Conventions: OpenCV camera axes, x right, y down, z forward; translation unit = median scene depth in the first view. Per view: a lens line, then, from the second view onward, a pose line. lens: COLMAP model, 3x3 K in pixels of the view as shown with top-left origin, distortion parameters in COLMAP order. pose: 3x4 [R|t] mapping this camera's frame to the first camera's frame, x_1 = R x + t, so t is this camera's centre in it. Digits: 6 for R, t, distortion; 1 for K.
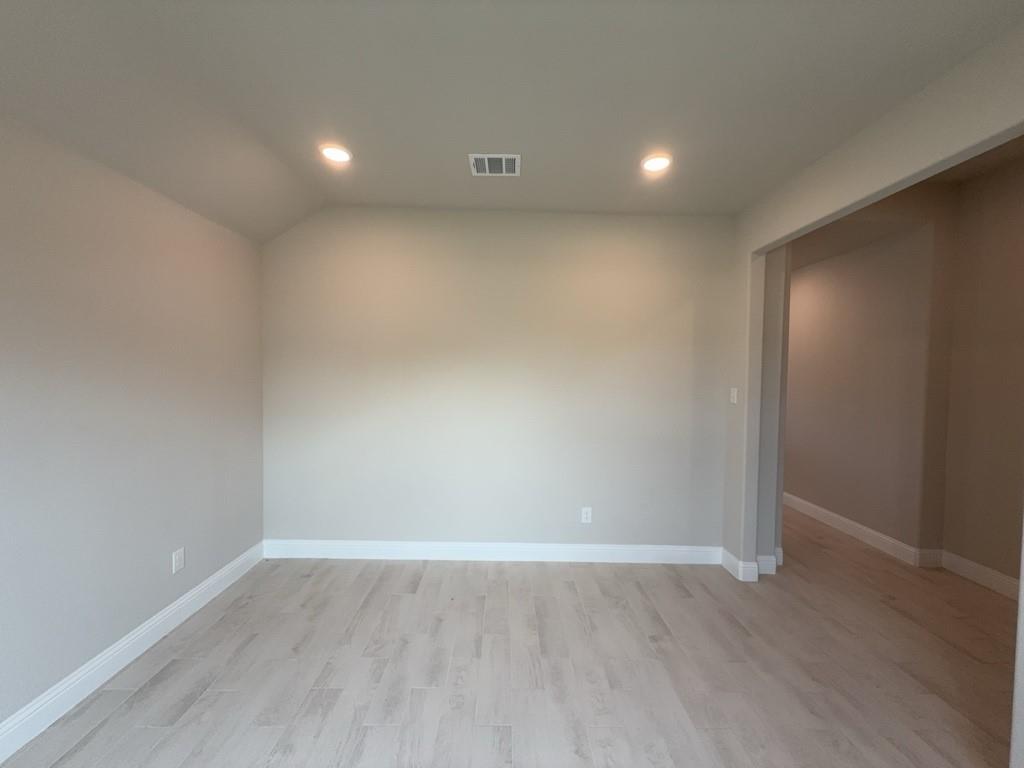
lens RADIAL K [[407.0, 0, 512.0], [0, 407.0, 384.0], [0, 0, 1]] dist [-0.000427, -0.000273]
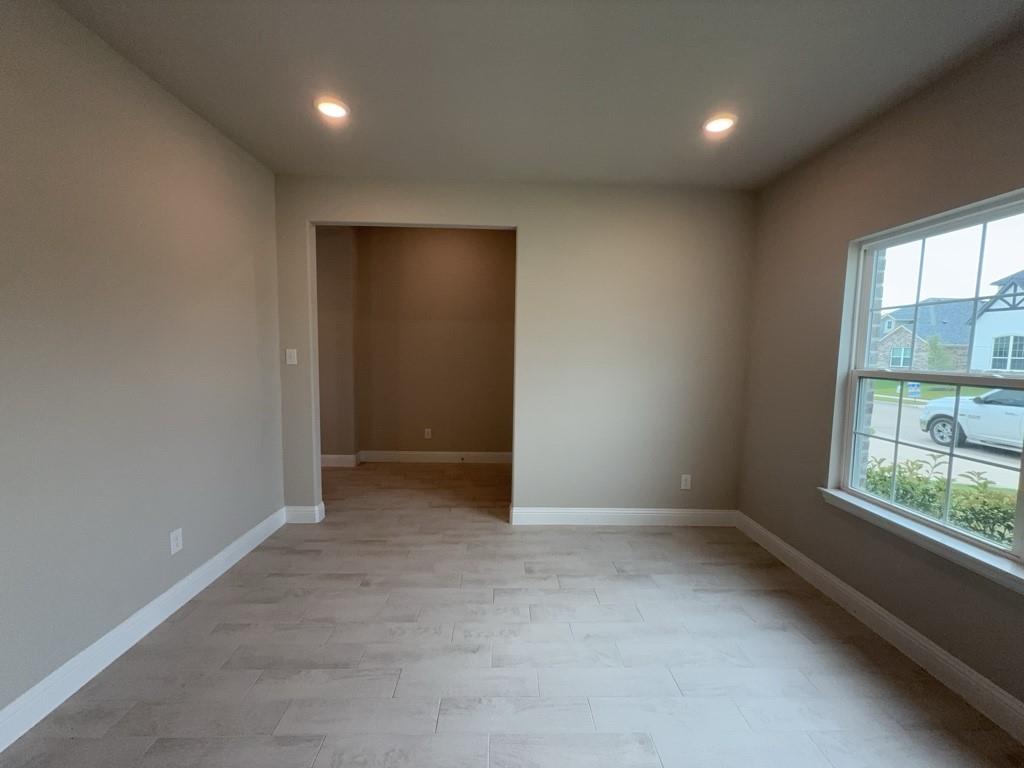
lens RADIAL K [[407.0, 0, 512.0], [0, 407.0, 384.0], [0, 0, 1]] dist [-0.000427, -0.000273]
pose [[-0.018287, -0.107093, 0.994081, -0.595722], [0.006155, 0.994216, 0.107221, -0.012366], [-0.999814, 0.008079, -0.017522, 0.556711]]
